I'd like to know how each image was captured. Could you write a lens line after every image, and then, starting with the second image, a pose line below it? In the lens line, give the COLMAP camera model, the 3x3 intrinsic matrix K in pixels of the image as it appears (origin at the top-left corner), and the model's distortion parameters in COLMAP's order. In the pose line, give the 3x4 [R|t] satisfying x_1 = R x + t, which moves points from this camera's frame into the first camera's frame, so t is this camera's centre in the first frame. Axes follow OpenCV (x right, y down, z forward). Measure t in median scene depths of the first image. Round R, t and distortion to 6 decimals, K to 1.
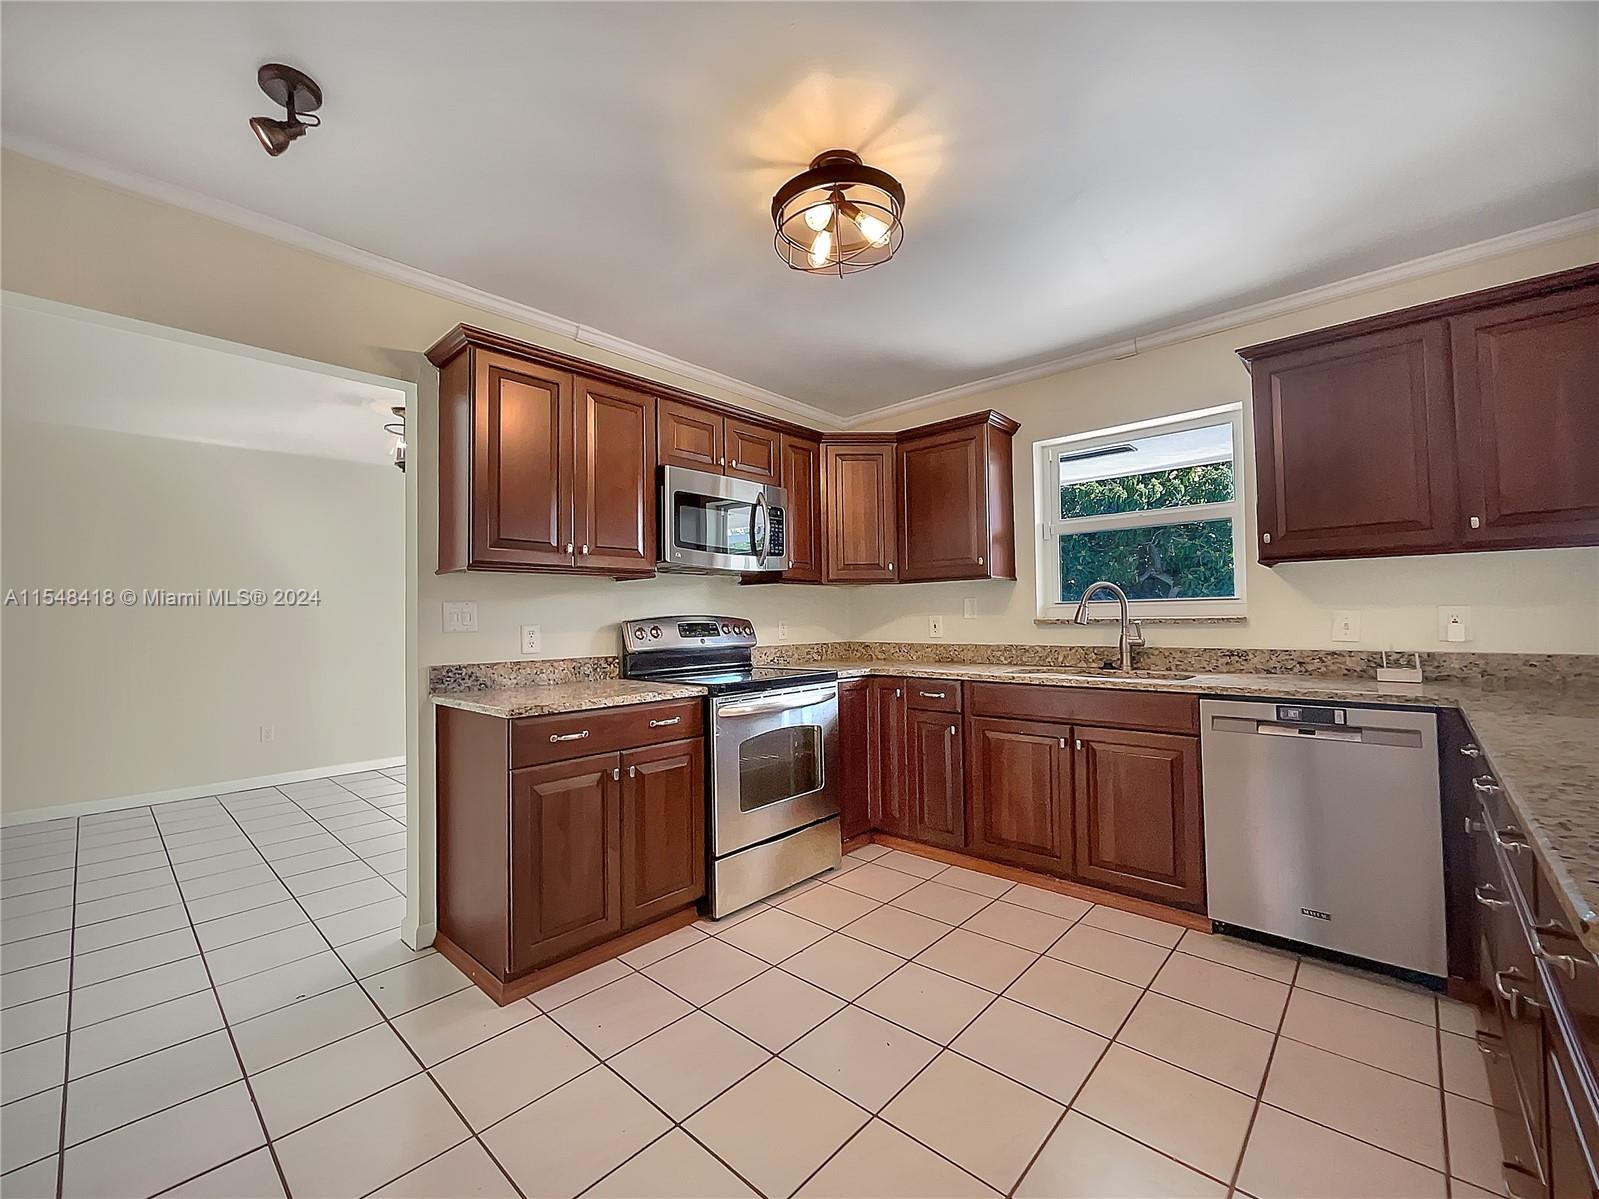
lens RADIAL K [[660.8, 0, 805.6], [0, 660.8, 600.5], [0, 0, 1]] dist [0.003049, 0.000177]
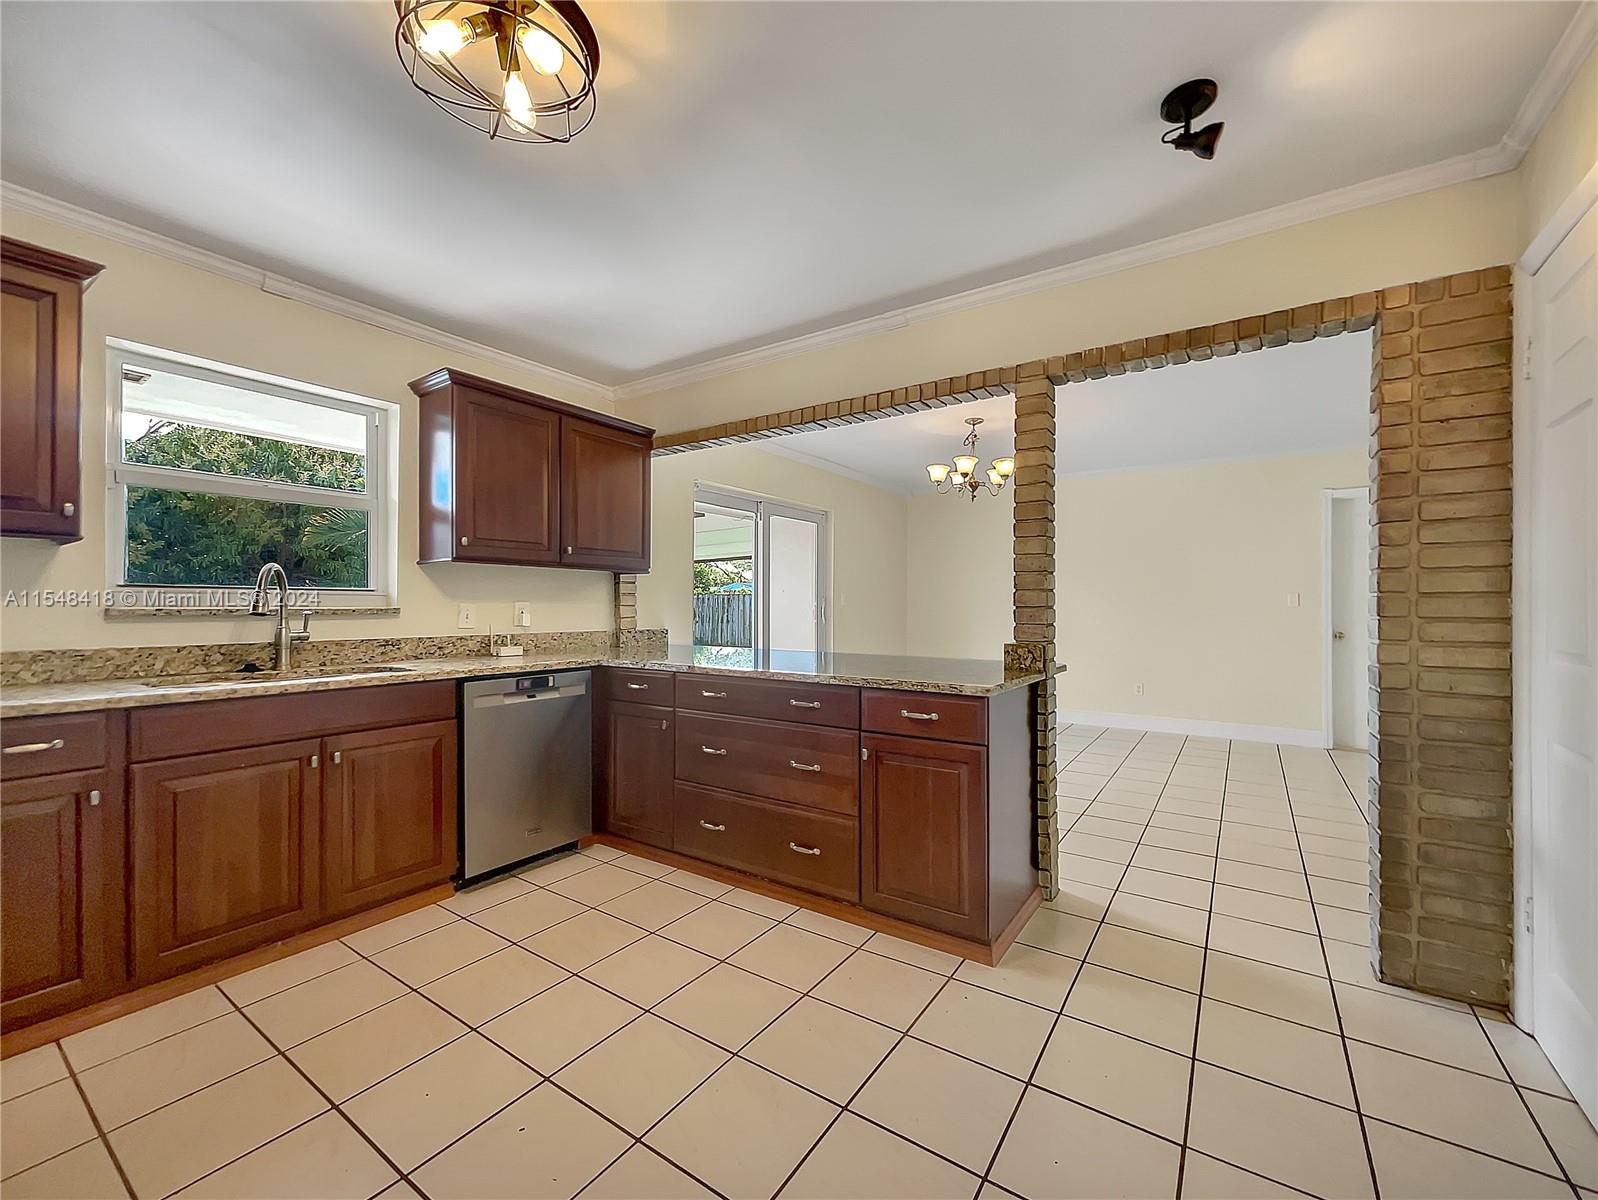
lens RADIAL K [[660.4, 0, 804.0], [0, 660.4, 605.4], [0, 0, 1]] dist [0.003049, 0.000177]
pose [[-0.139038, 0.012393, 0.990210, -0.475830], [-0.030959, 0.999379, -0.016855, 0.017750], [-0.989803, -0.032999, -0.138568, 0.494762]]
